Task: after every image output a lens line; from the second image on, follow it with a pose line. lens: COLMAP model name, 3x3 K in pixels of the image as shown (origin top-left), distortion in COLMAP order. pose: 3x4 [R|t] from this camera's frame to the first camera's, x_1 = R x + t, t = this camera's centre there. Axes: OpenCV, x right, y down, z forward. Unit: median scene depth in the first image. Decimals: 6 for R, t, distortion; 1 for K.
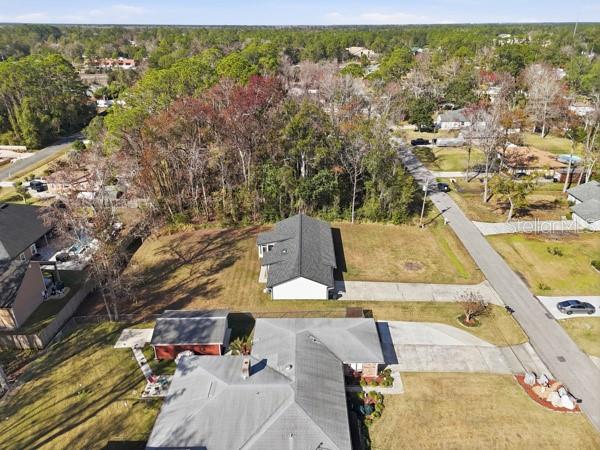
lens RADIAL K [[454.3, 0, 312.4], [0, 454.3, 224.5], [0, 0, 1]] dist [-0.000586, -0.001582]
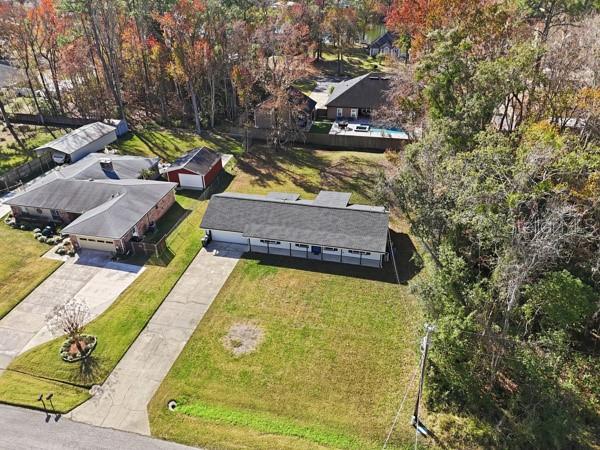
lens RADIAL K [[434.6, 0, 287.9], [0, 434.6, 228.6], [0, 0, 1]] dist [0.025149, 0.001338]
pose [[-0.250819, 0.520508, -0.816187, 0.657644], [-0.384192, 0.720368, 0.577465, -0.389435], [0.888530, 0.458412, 0.019293, 1.098811]]
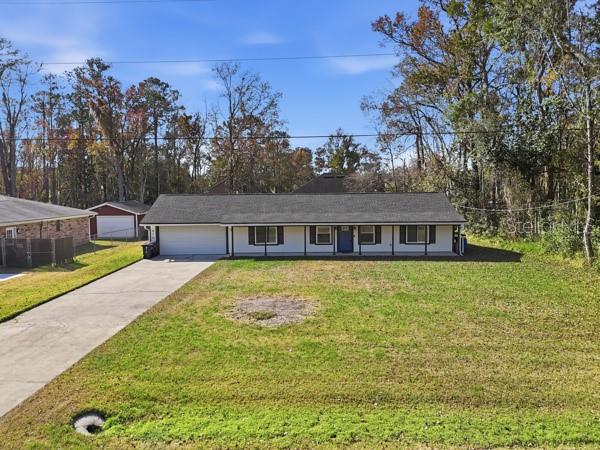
lens RADIAL K [[434.1, 0, 300.0], [0, 434.1, 225.0], [0, 0, 1]] dist [0.026107, -0.001787]
pose [[-0.022354, 0.084456, -0.996176, 0.499234], [-0.397555, 0.913505, 0.086368, 0.033386], [0.917306, 0.397965, 0.013156, 1.116626]]
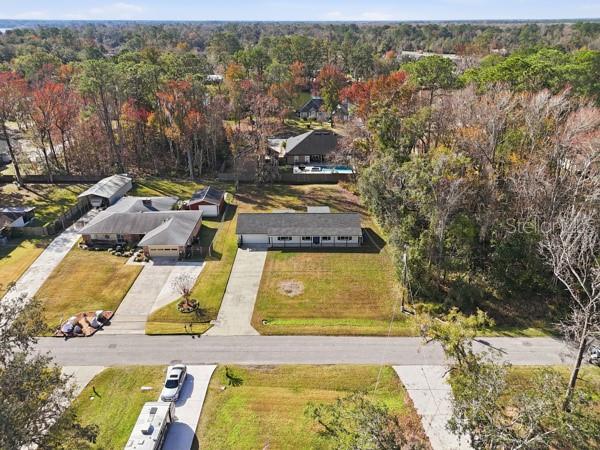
lens RADIAL K [[434.1, 0, 300.0], [0, 434.1, 225.0], [0, 0, 1]] dist [0.026107, -0.001787]
pose [[-0.023426, 0.414114, -0.909924, 1.086491], [-0.404973, 0.828222, 0.387357, -0.403096], [0.914028, 0.377569, 0.148303, 0.942606]]
